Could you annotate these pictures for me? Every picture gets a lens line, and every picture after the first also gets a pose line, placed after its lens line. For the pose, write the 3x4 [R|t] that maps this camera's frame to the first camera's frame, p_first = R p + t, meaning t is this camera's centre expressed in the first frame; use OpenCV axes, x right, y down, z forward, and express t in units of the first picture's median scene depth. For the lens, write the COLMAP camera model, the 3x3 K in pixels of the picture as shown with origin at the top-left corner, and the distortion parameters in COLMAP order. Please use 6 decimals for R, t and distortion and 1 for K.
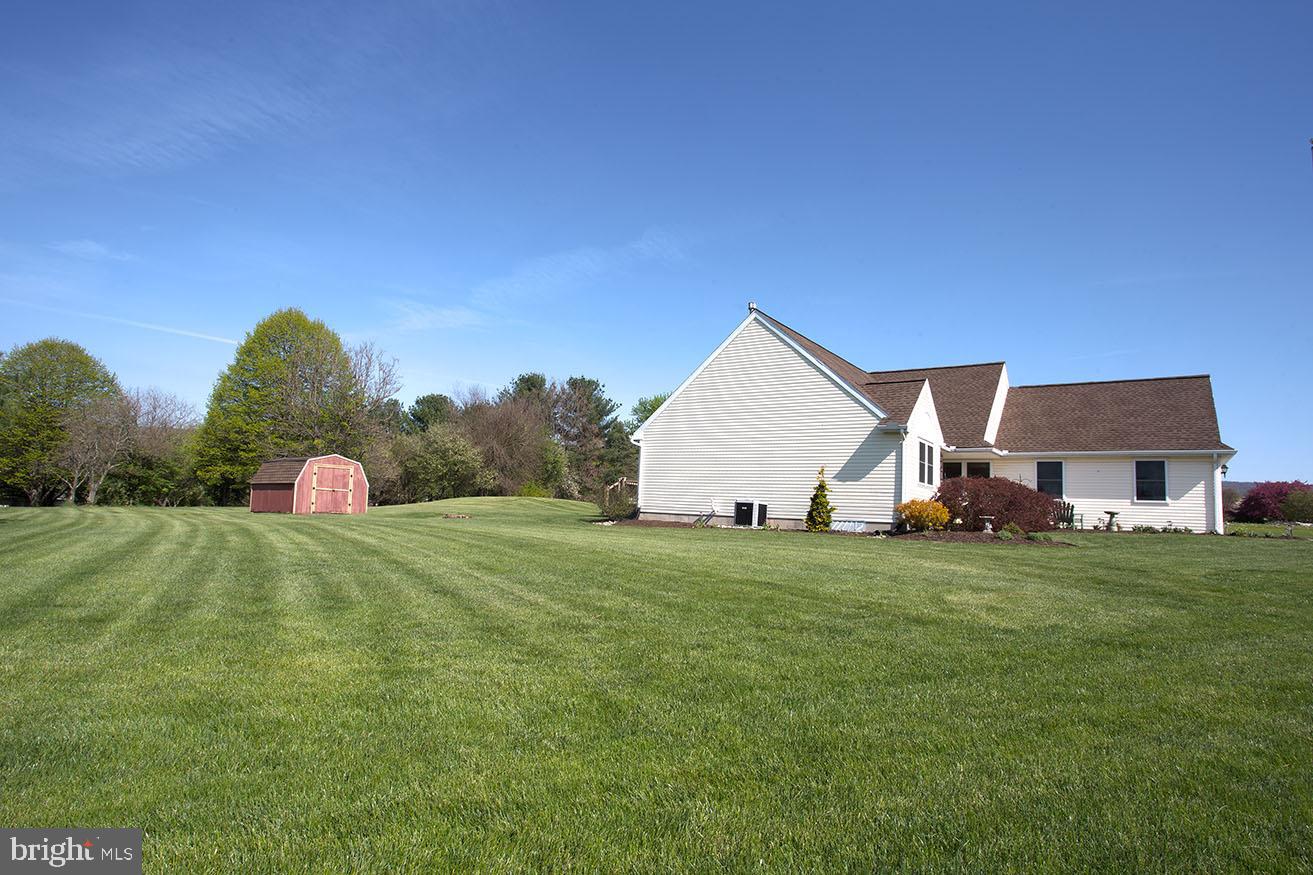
lens RADIAL K [[665.4, 0, 656.5], [0, 665.4, 437.5], [0, 0, 1]] dist [-0.081360, 0.037850]
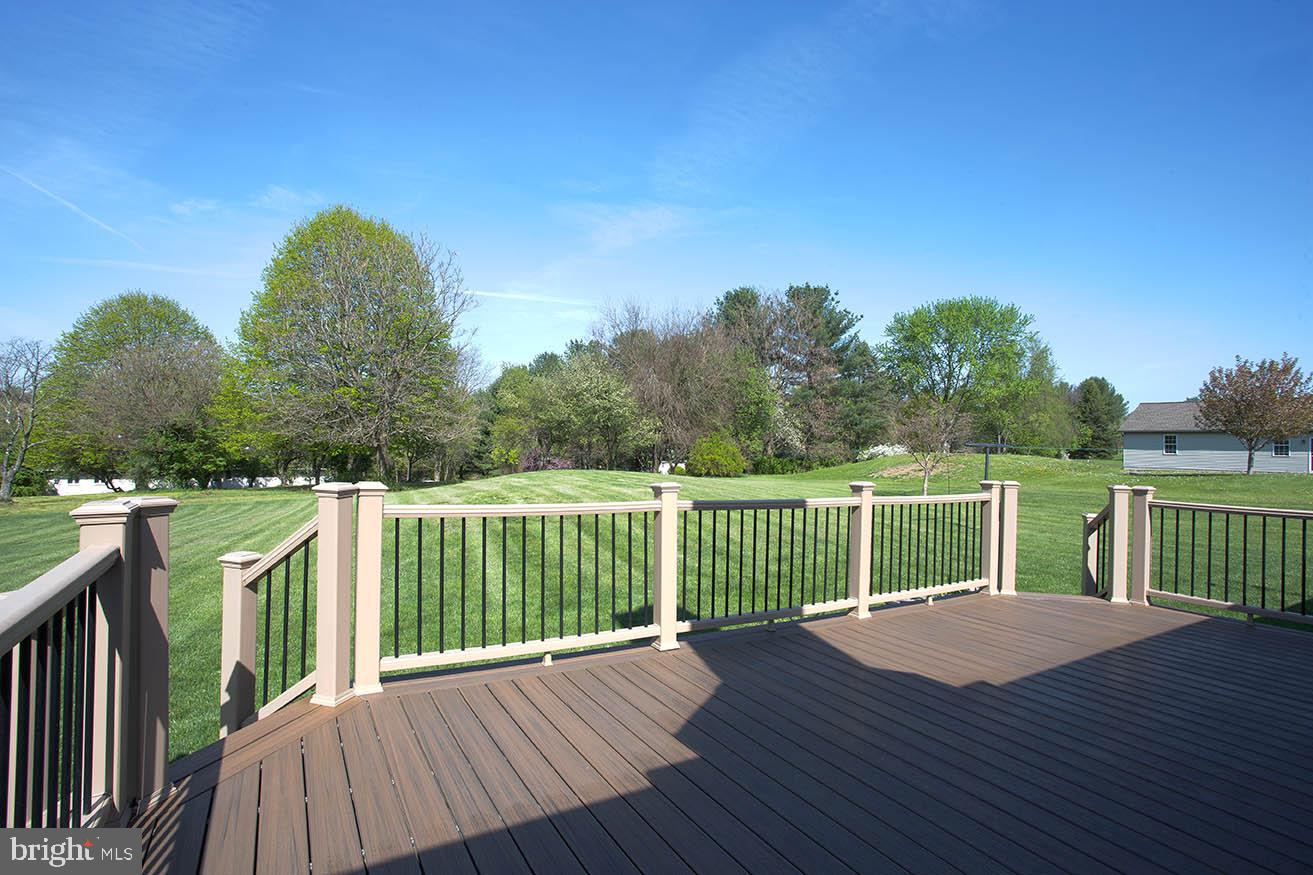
lens RADIAL K [[654.9, 0, 659.0], [0, 654.9, 440.9], [0, 0, 1]] dist [-0.080753, 0.033901]
pose [[0.921698, -0.033112, -0.386493, 0.010454], [0.068653, 0.994546, 0.078516, 0.014033], [0.381785, -0.098901, 0.918944, 0.259498]]
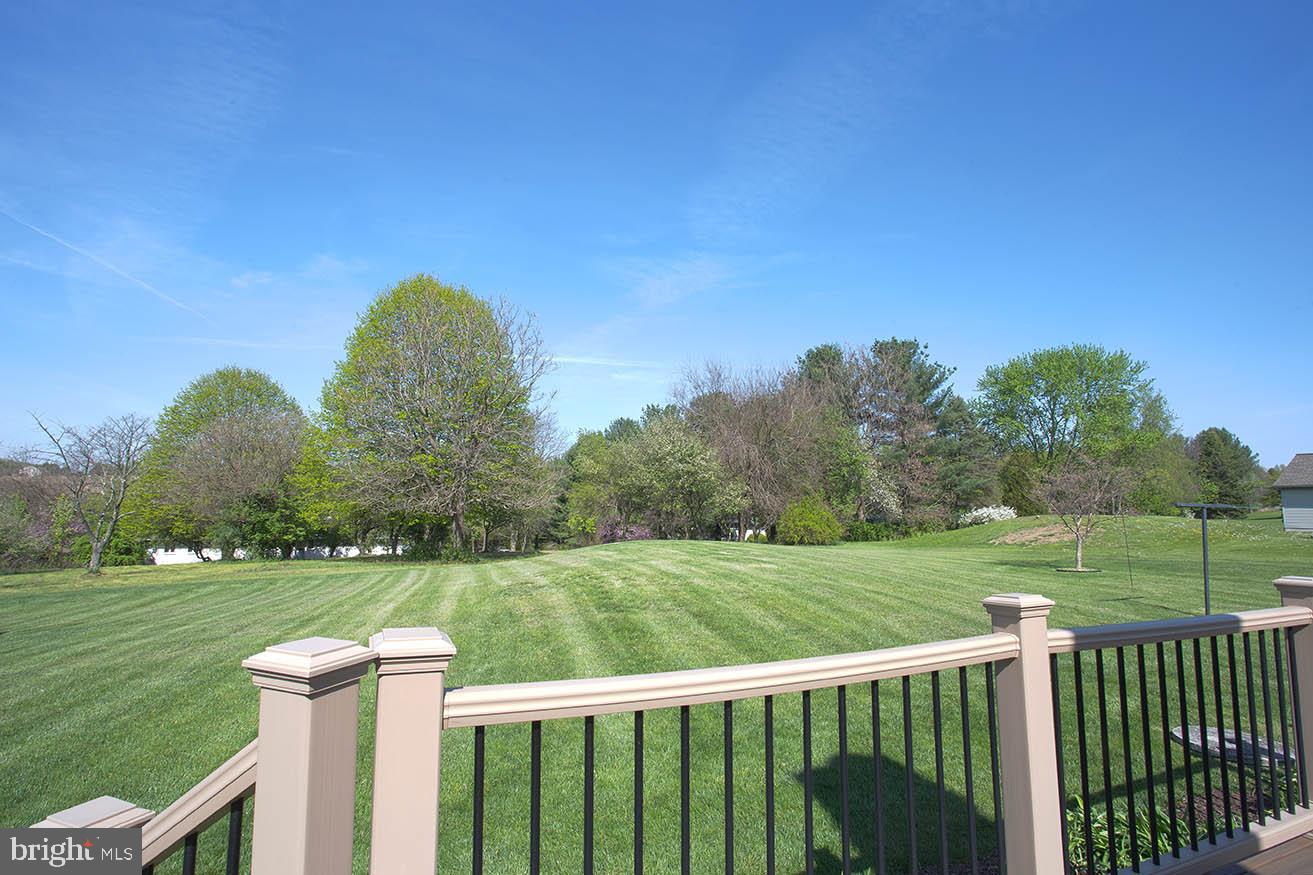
lens RADIAL K [[665.4, 0, 656.5], [0, 665.4, 437.5], [0, 0, 1]] dist [-0.081360, 0.037850]
pose [[0.870155, -0.094512, -0.483629, -0.002981], [0.088894, 0.995440, -0.034591, 0.014714], [0.484693, -0.012892, 0.874589, 0.272860]]
